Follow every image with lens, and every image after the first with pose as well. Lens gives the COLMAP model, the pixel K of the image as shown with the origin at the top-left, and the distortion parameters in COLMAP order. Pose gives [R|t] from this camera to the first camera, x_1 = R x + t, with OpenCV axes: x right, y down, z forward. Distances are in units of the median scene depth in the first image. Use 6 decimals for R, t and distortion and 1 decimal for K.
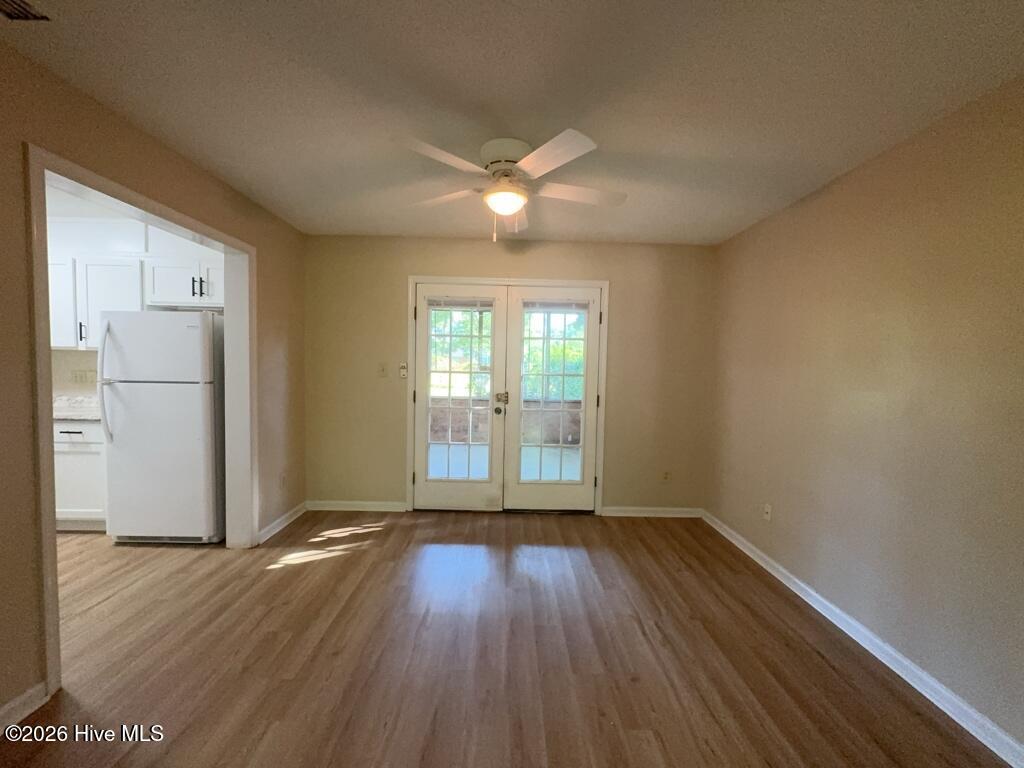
lens RADIAL K [[410.8, 0, 514.7], [0, 410.8, 382.3], [0, 0, 1]] dist [-0.000284, -0.000248]
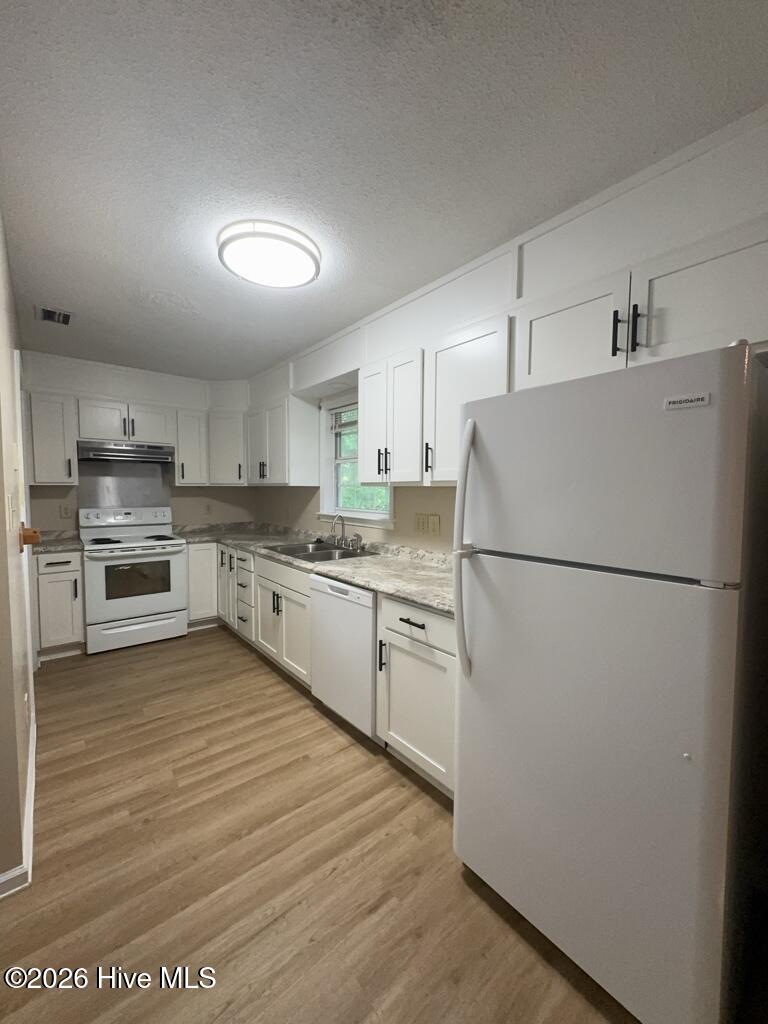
lens RADIAL K [[410.8, 0, 384.0], [0, 410.8, 512.0], [0, 0, 1]] dist [-0.000284, -0.000248]
pose [[0.629082, 0.026332, -0.776893, -0.636582], [-0.029463, 0.999516, 0.010020, -0.045173], [0.776781, 0.016586, 0.629553, 0.579827]]
